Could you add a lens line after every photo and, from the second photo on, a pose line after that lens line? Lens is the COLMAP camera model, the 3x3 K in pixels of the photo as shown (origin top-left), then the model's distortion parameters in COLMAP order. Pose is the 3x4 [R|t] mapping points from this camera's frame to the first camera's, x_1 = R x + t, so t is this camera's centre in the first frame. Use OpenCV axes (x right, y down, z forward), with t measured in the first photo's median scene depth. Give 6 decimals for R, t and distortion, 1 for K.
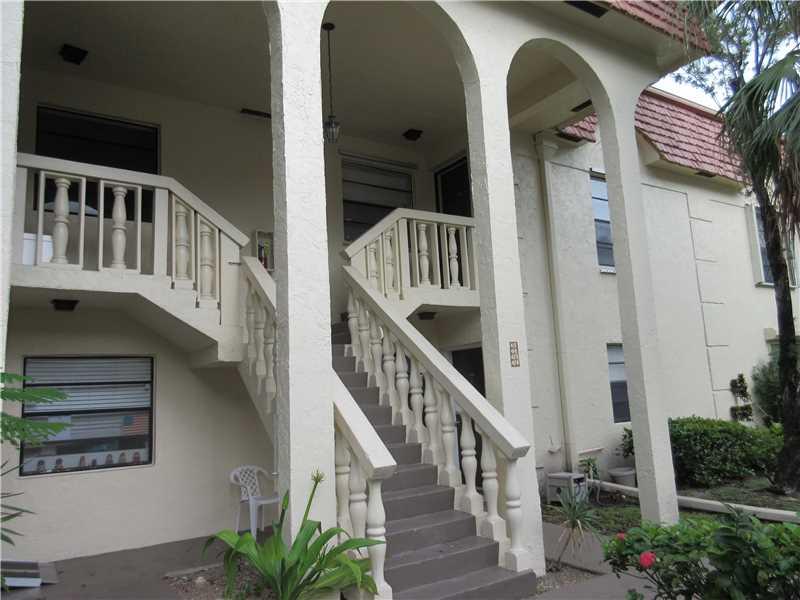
lens RADIAL K [[597.4, 0, 400.9], [0, 597.4, 300.3], [0, 0, 1]] dist [-0.010568, -0.003326]
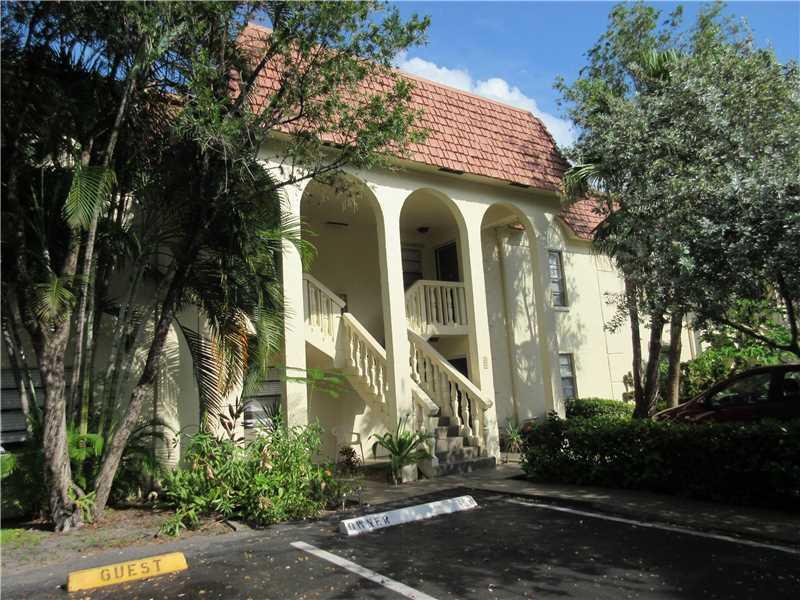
lens RADIAL K [[597.4, 0, 398.8], [0, 597.4, 299.4], [0, 0, 1]] dist [-0.010568, -0.003326]
pose [[0.998926, -0.010956, 0.045021, -0.135867], [0.011393, 0.999890, -0.009472, -0.076599], [-0.044912, 0.009975, 0.998941, -0.714687]]
